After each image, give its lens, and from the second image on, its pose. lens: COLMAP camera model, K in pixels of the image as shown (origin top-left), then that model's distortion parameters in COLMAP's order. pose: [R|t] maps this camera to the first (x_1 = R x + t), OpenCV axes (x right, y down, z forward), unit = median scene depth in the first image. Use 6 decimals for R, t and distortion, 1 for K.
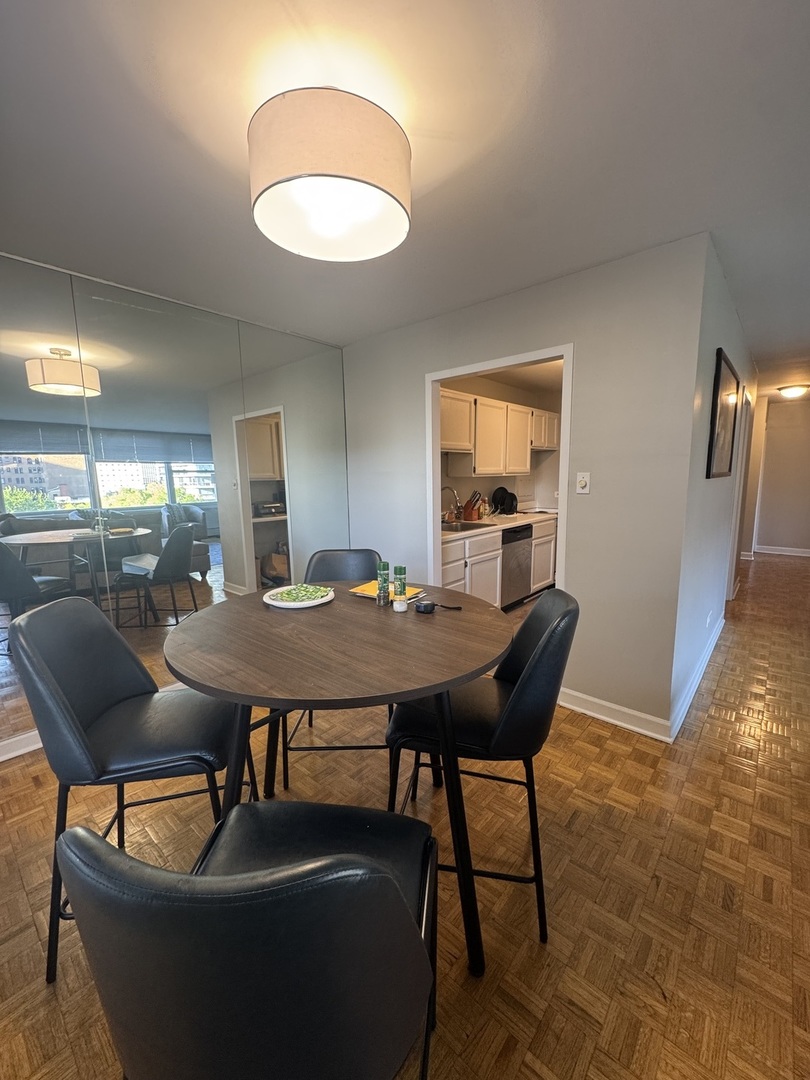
lens RADIAL K [[431.4, 0, 405.5], [0, 431.4, 539.3], [0, 0, 1]] dist [-0.003952, 0.000930]
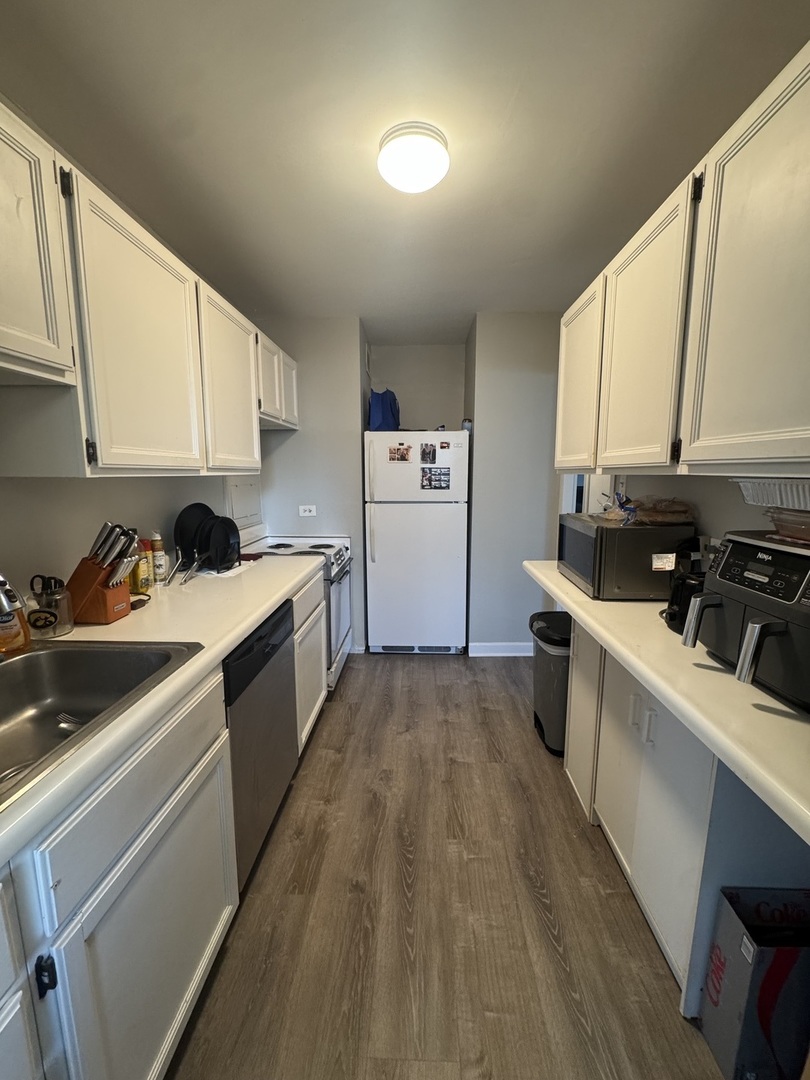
lens RADIAL K [[431.4, 0, 405.5], [0, 431.4, 539.3], [0, 0, 1]] dist [-0.003952, 0.000930]
pose [[0.772997, -0.077421, 0.629668, 0.123495], [0.079867, 0.996505, 0.024479, -0.087284], [-0.629362, 0.031368, 0.776479, 0.598006]]
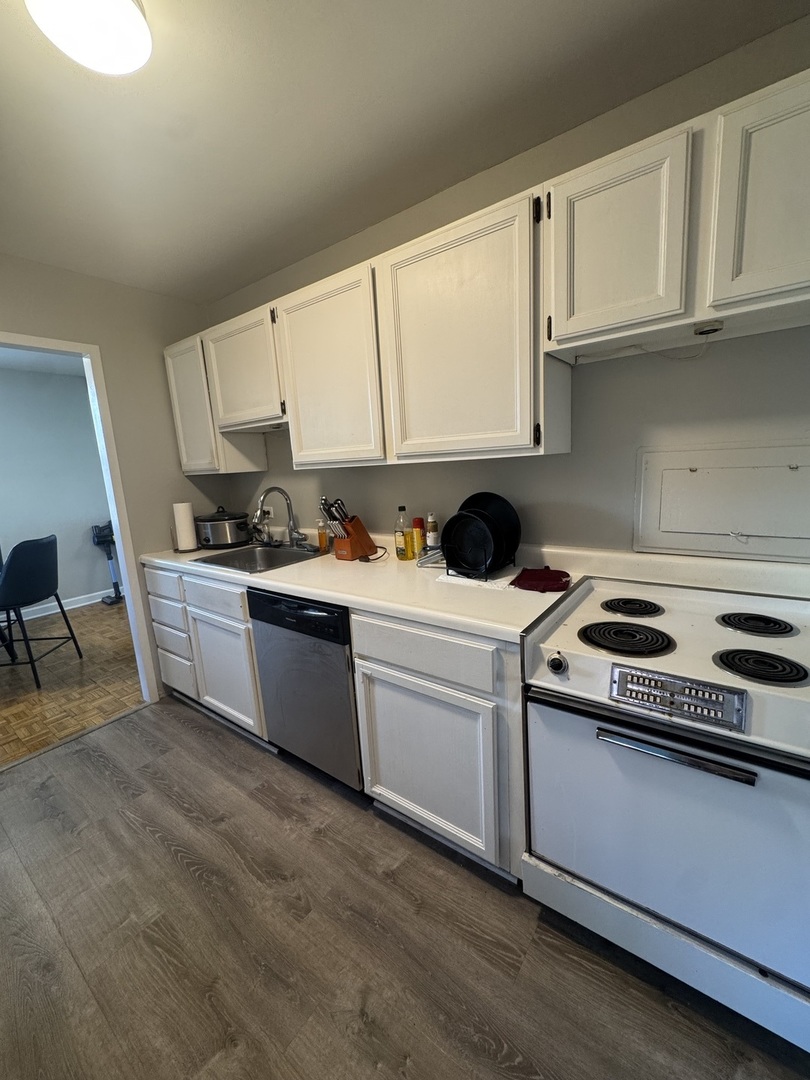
lens RADIAL K [[431.4, 0, 405.5], [0, 431.4, 539.3], [0, 0, 1]] dist [-0.003952, 0.000930]
pose [[0.088507, 0.196245, -0.976552, 0.606807], [-0.090118, 0.977957, 0.188359, -0.155438], [0.991991, 0.071334, 0.104241, 0.974341]]
